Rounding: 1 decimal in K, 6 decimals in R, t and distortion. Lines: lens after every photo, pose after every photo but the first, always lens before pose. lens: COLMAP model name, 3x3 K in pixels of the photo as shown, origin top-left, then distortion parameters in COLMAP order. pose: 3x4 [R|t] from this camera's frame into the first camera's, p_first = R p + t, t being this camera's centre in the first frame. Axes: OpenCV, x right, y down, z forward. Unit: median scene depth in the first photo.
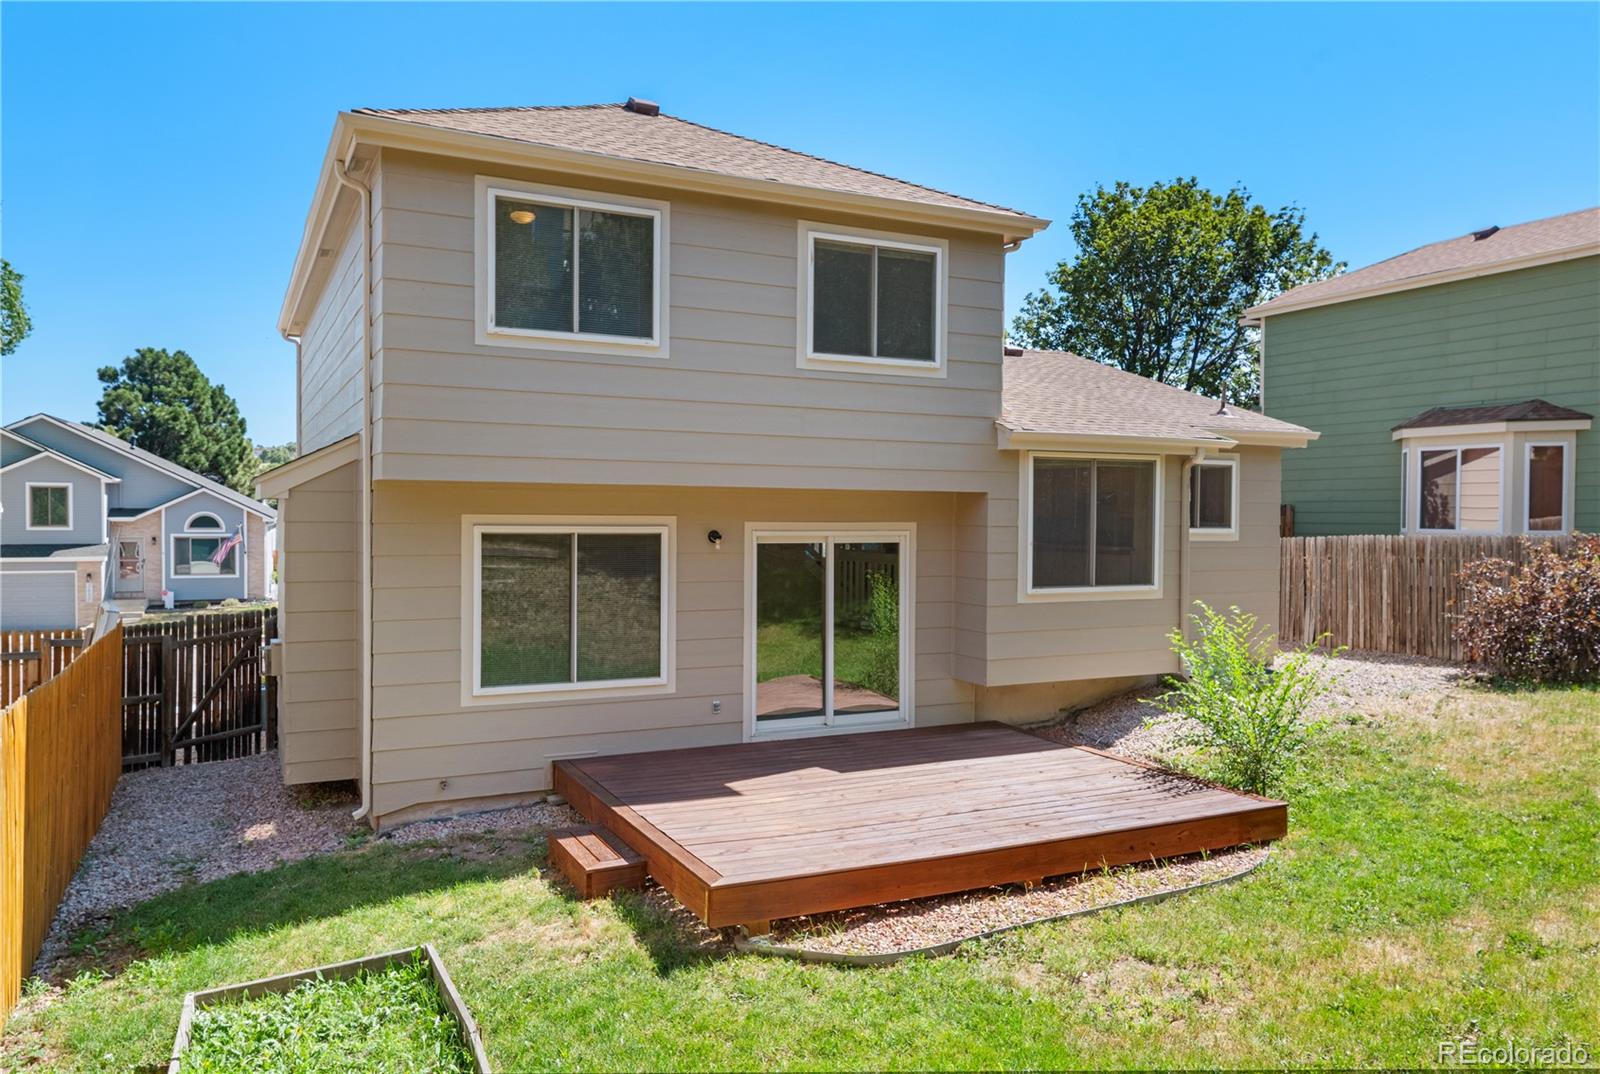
lens RADIAL K [[1138.3, 0, 802.6], [0, 1138.3, 541.4], [0, 0, 1]] dist [0.031216, -0.000109]
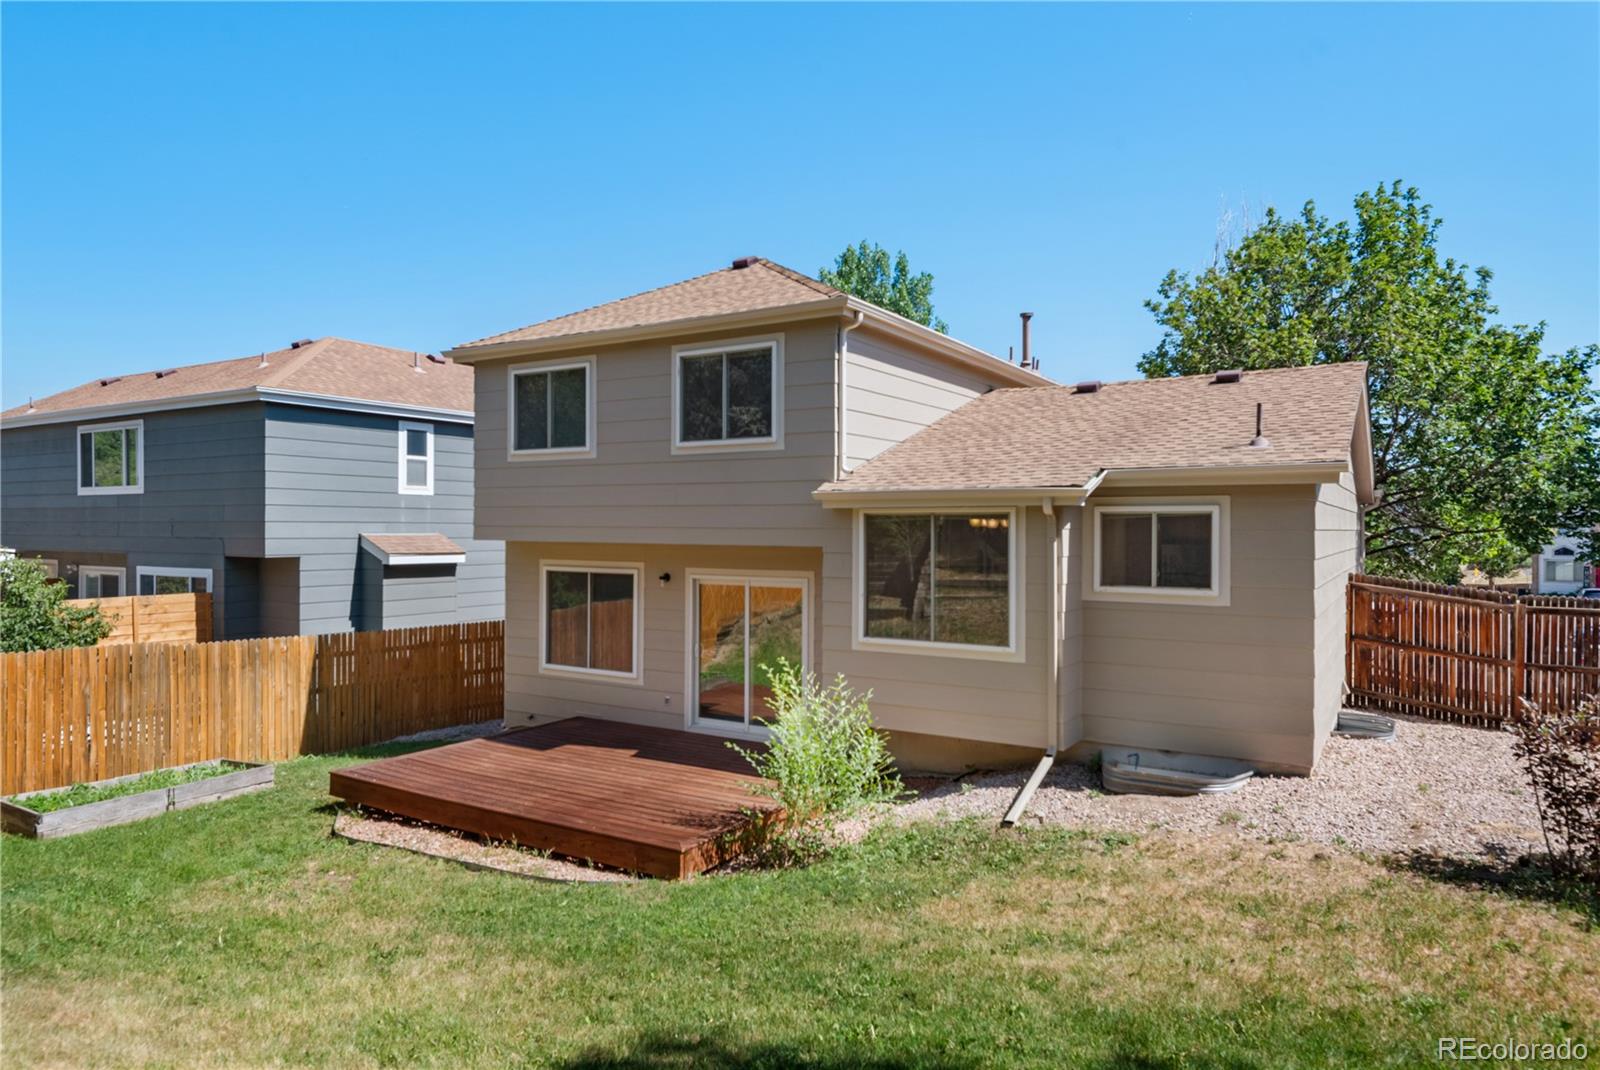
lens RADIAL K [[990.9, 0, 800.0], [0, 990.9, 535.0], [0, 0, 1]] dist [0.022502, -0.000215]
pose [[0.523234, -0.000947, -0.852188, 1.060986], [-0.023762, 0.999594, -0.015701, -0.041709], [0.851857, 0.028465, 0.523000, 0.511456]]
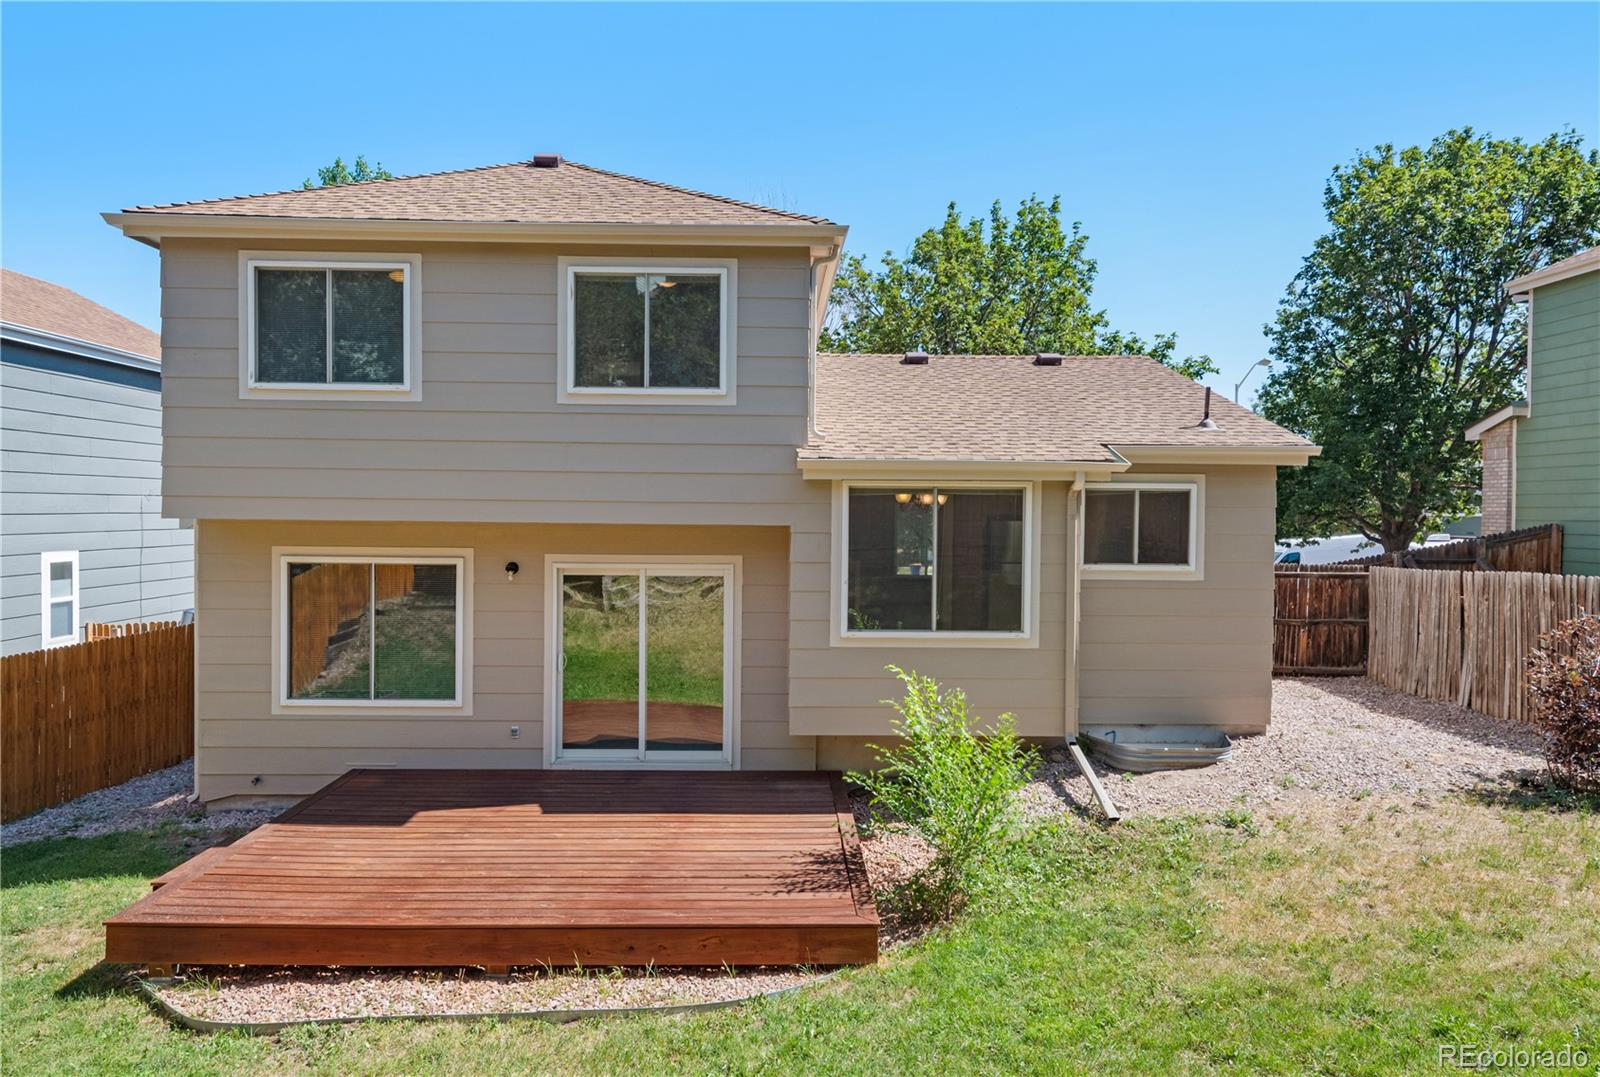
lens RADIAL K [[1039.3, 0, 800.0], [0, 1039.3, 538.5], [0, 0, 1]] dist [0.020782, -0.002836]
pose [[0.903088, 0.013921, -0.429229, 0.576012], [-0.013720, 0.999900, 0.003563, -0.038723], [0.429236, 0.002671, 0.903189, 0.259115]]
